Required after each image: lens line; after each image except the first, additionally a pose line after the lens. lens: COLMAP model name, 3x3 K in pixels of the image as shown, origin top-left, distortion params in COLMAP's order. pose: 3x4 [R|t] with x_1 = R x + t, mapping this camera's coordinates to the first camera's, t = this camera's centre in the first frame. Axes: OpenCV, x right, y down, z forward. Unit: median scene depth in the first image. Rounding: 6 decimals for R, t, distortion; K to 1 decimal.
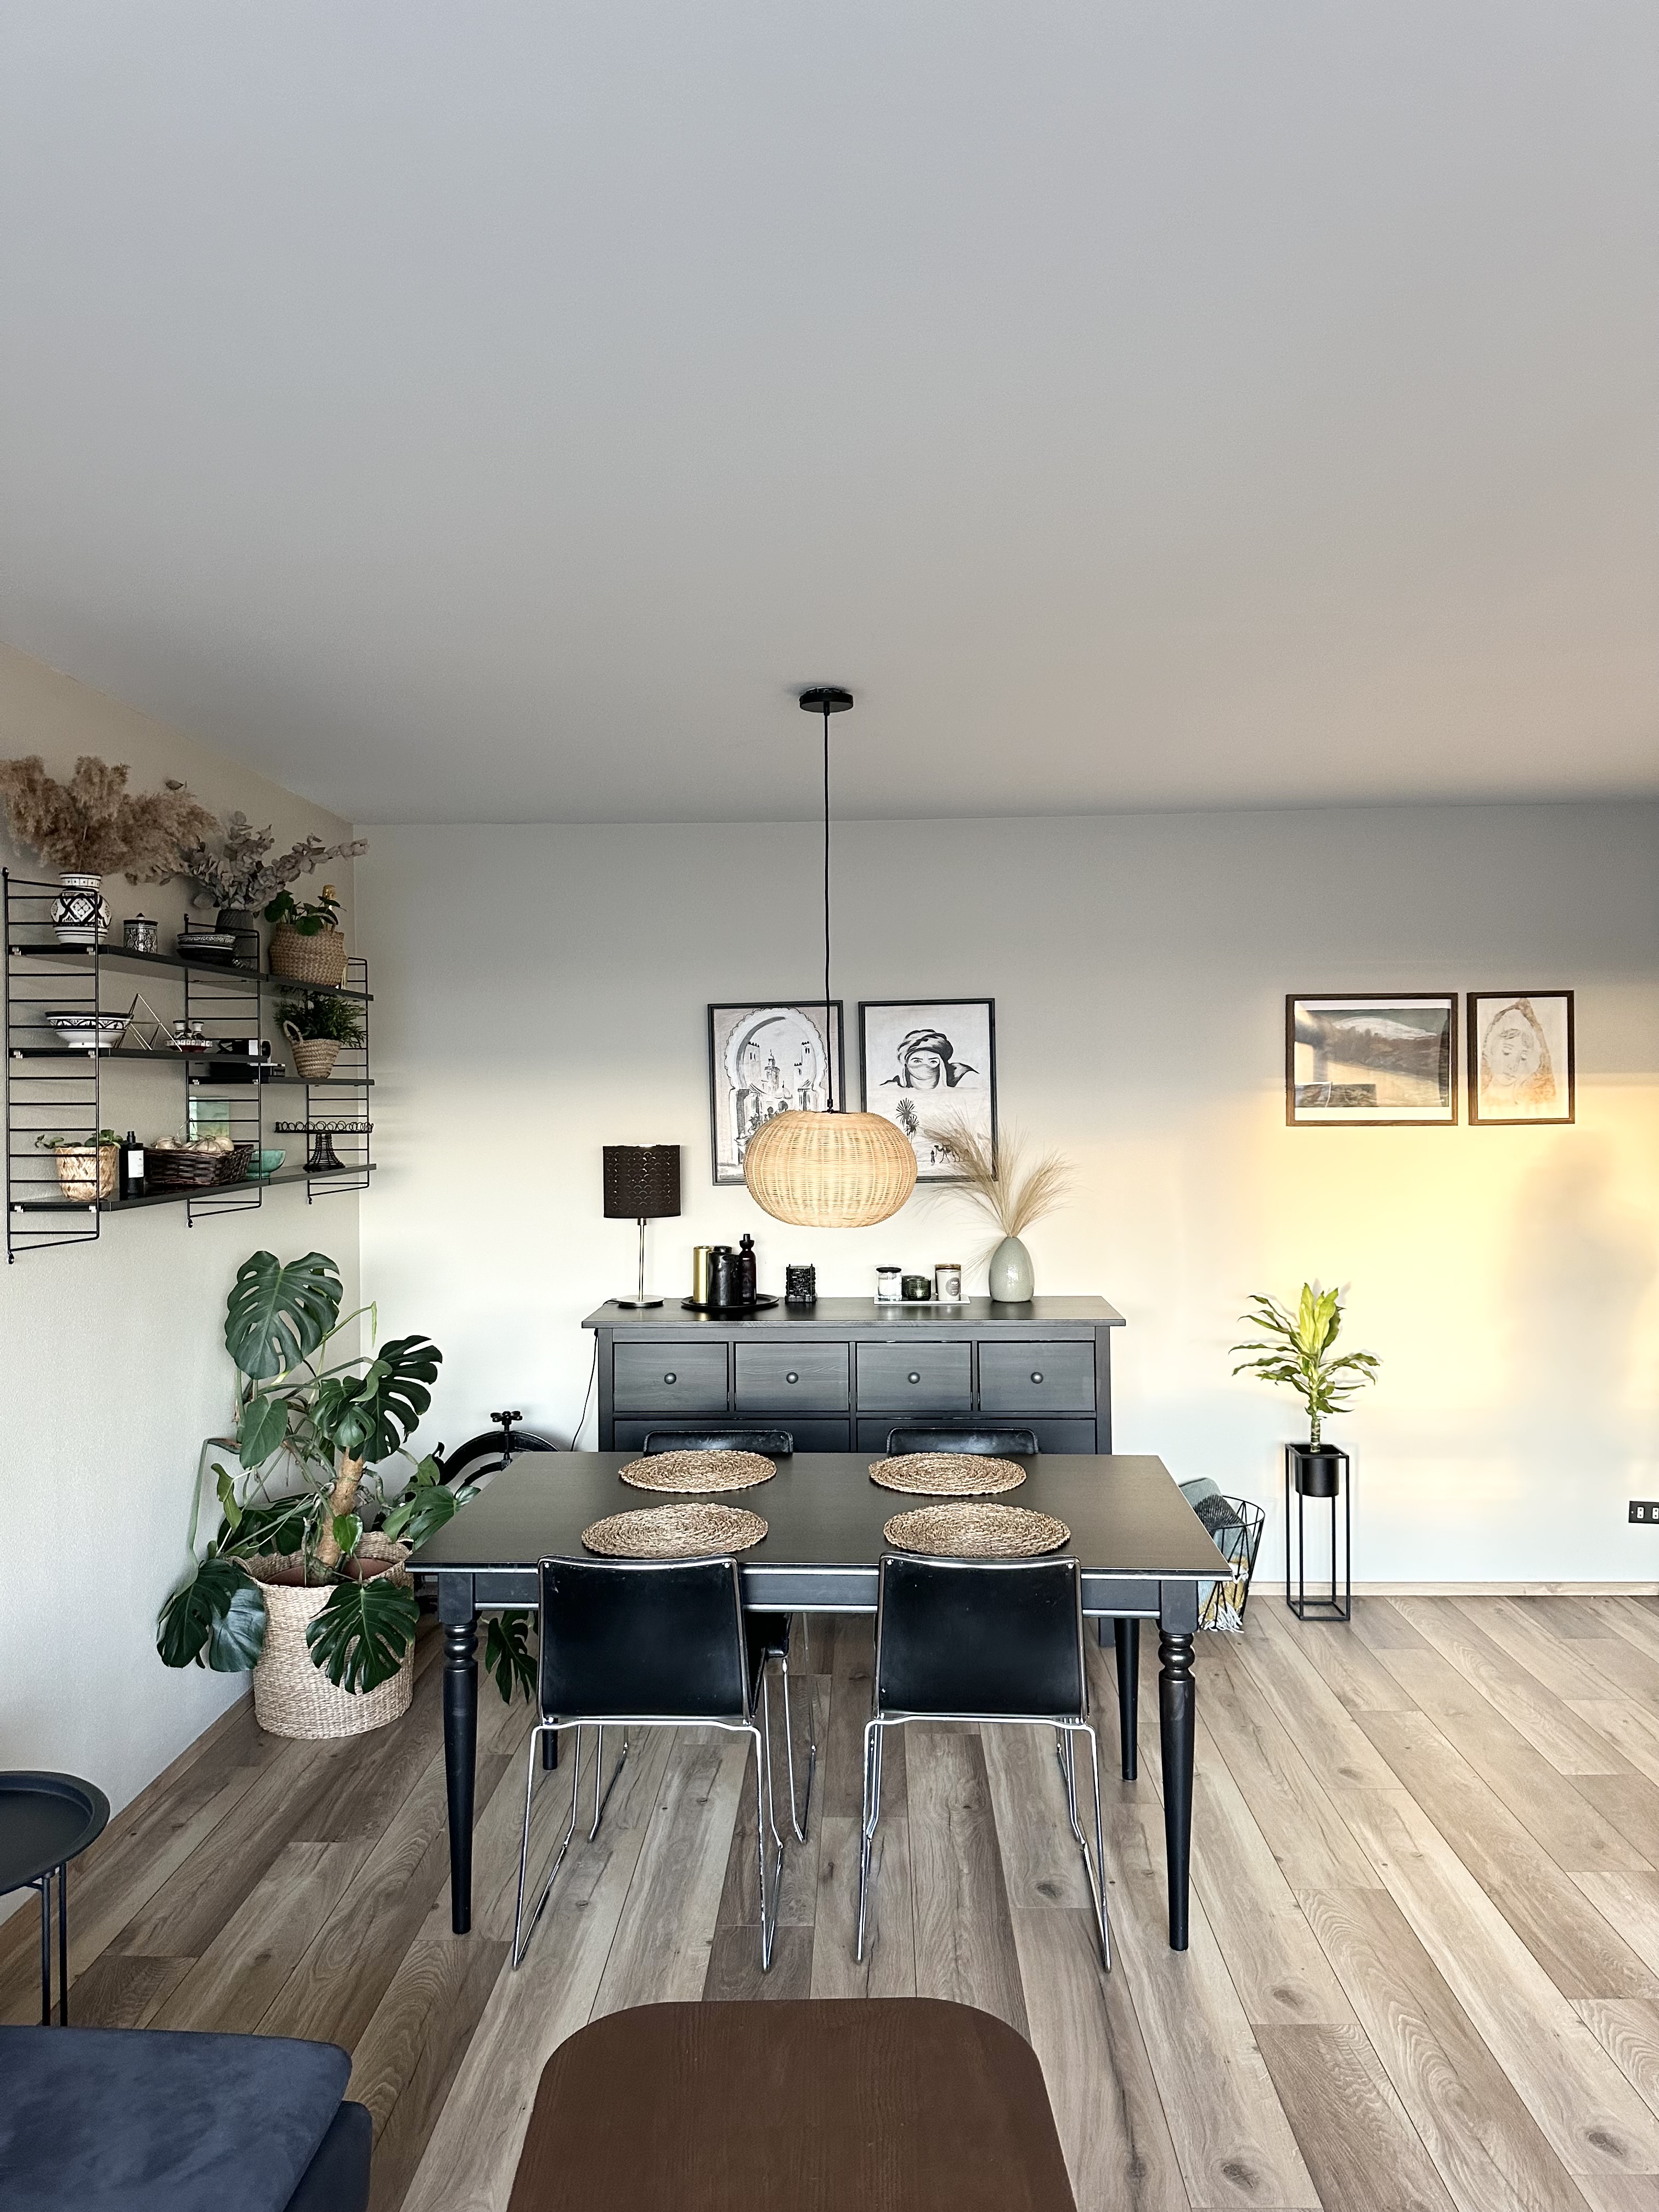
lens RADIAL K [[1560.6, 0, 829.5], [0, 1560.6, 1106.0], [0, 0, 1]] dist [0.000548, -0.001337]
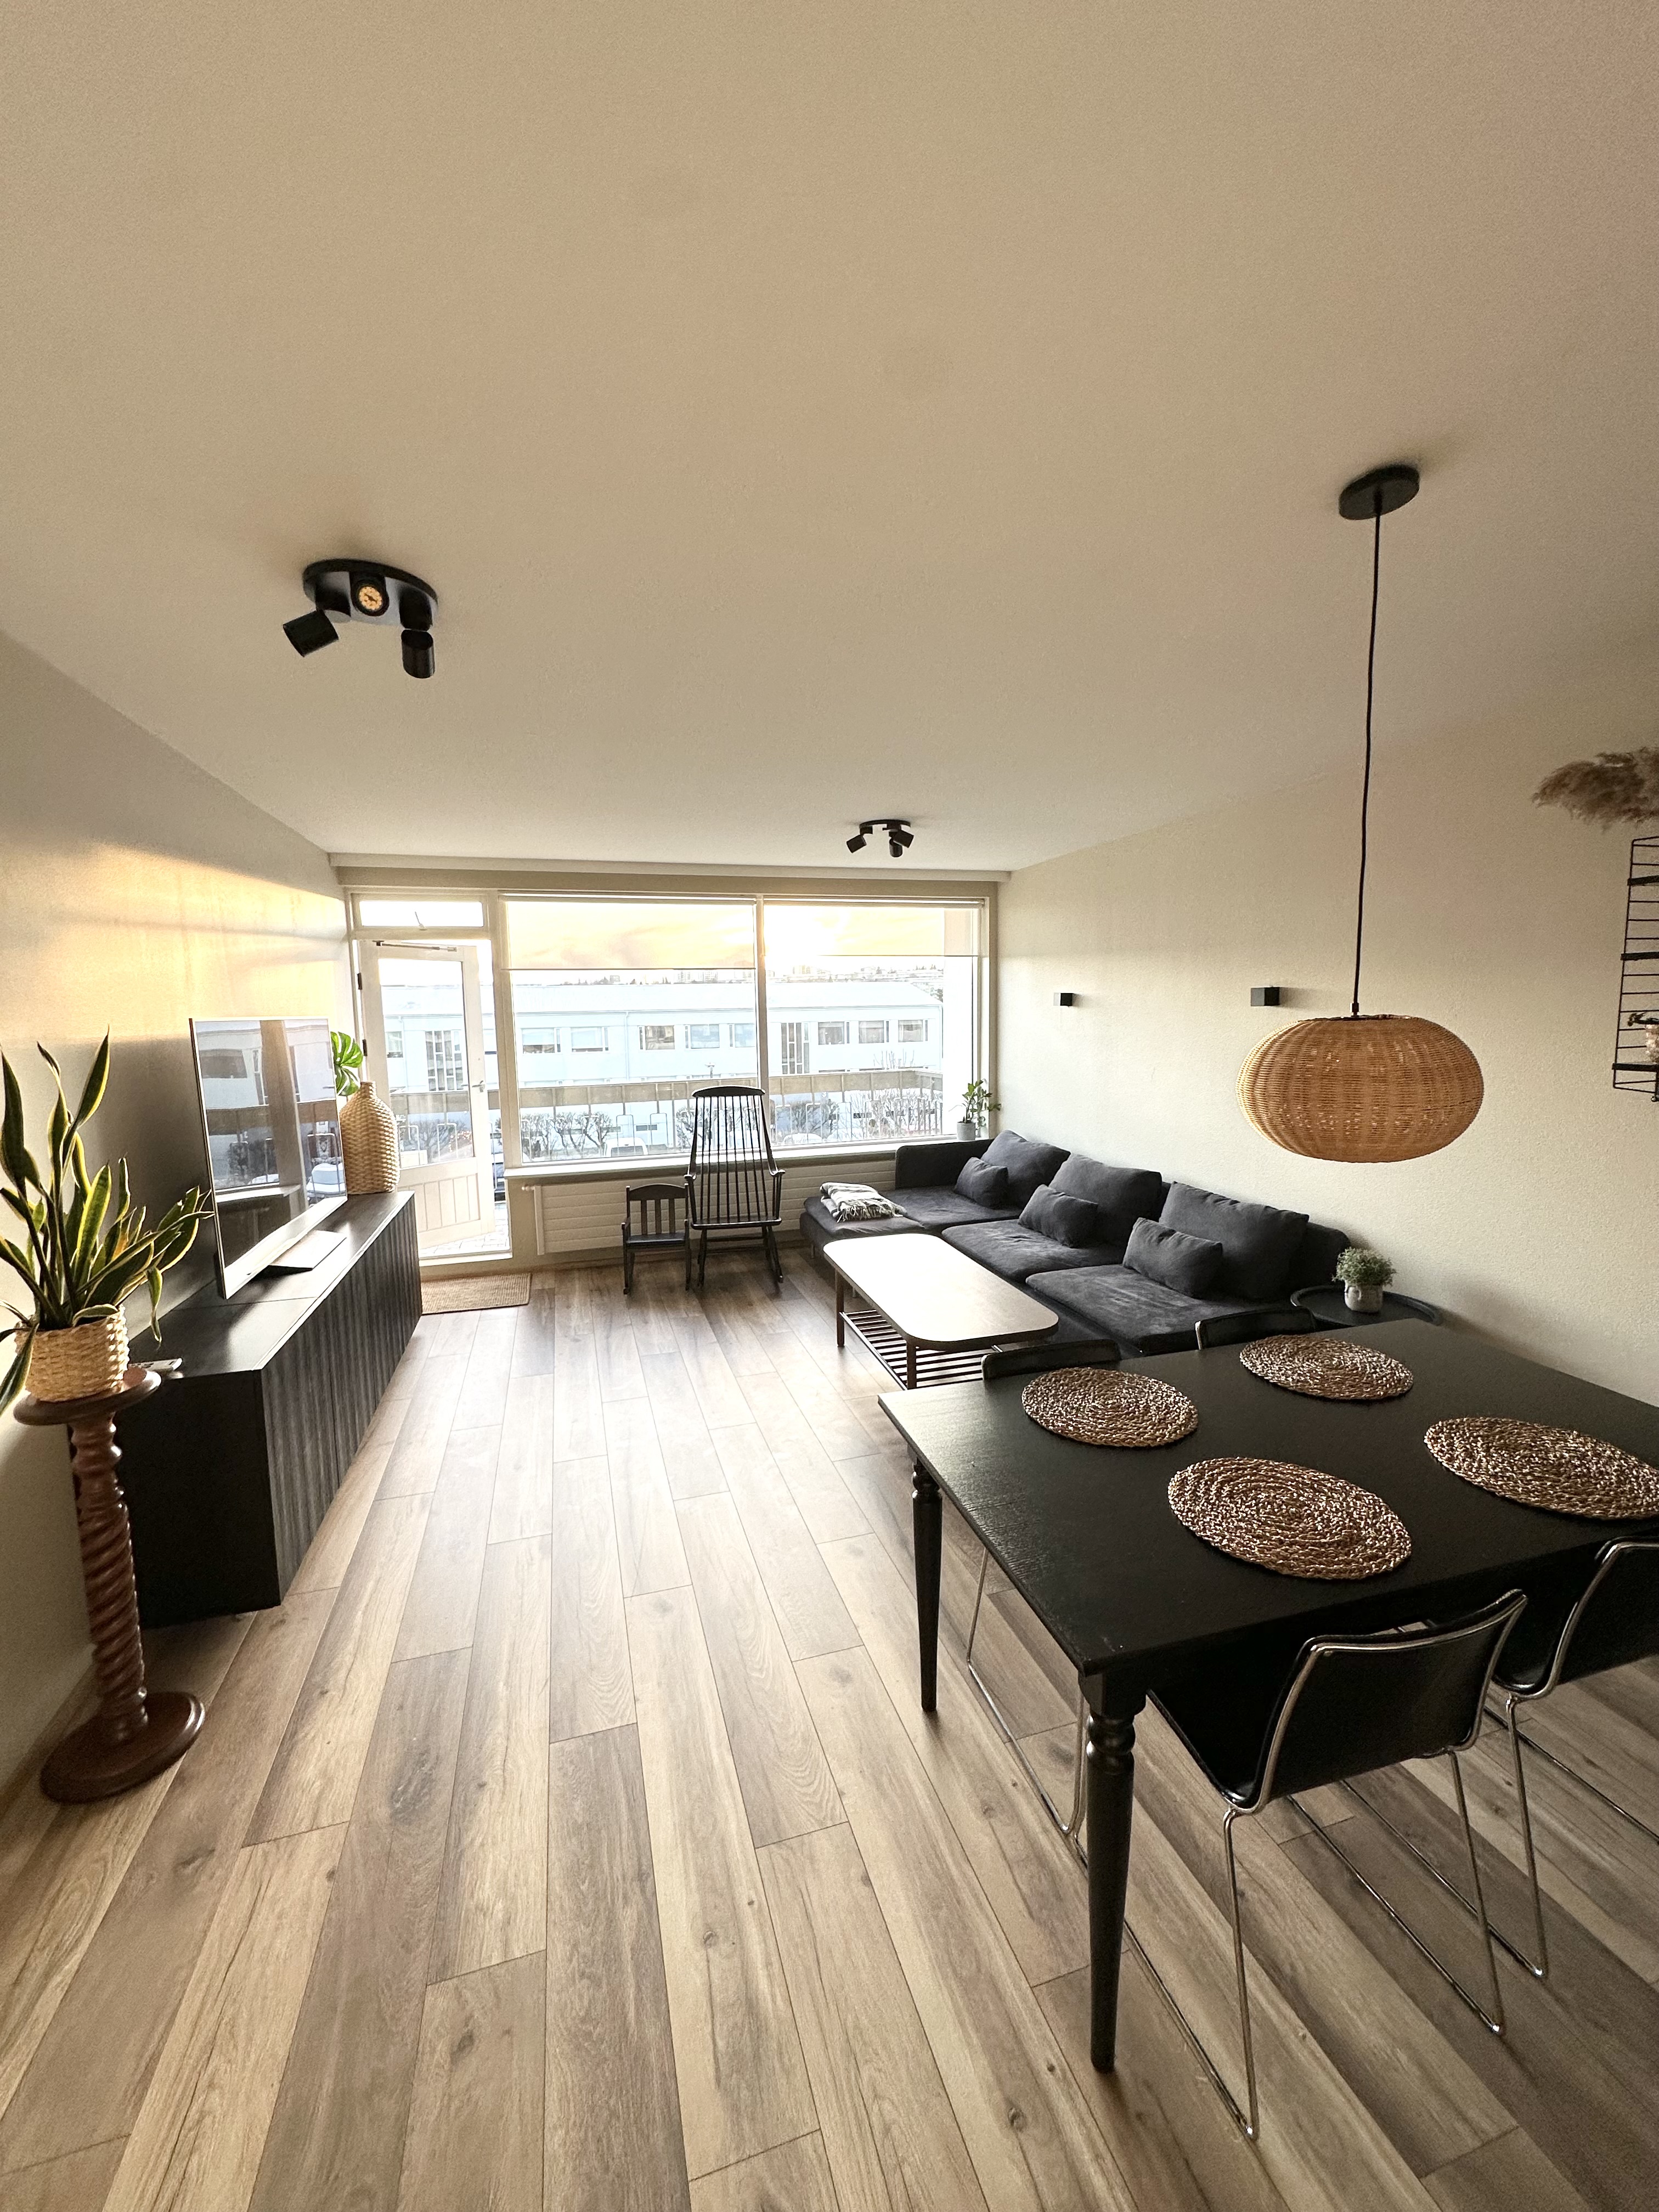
lens RADIAL K [[881.7, 0, 829.5], [0, 881.7, 1106.0], [0, 0, 1]] dist [0.002964, 0.000410]
pose [[-0.945890, 0.066009, -0.317703, 0.454496], [0.031126, 0.993033, 0.113654, -0.020811], [0.322991, 0.097616, -0.941354, 1.485681]]
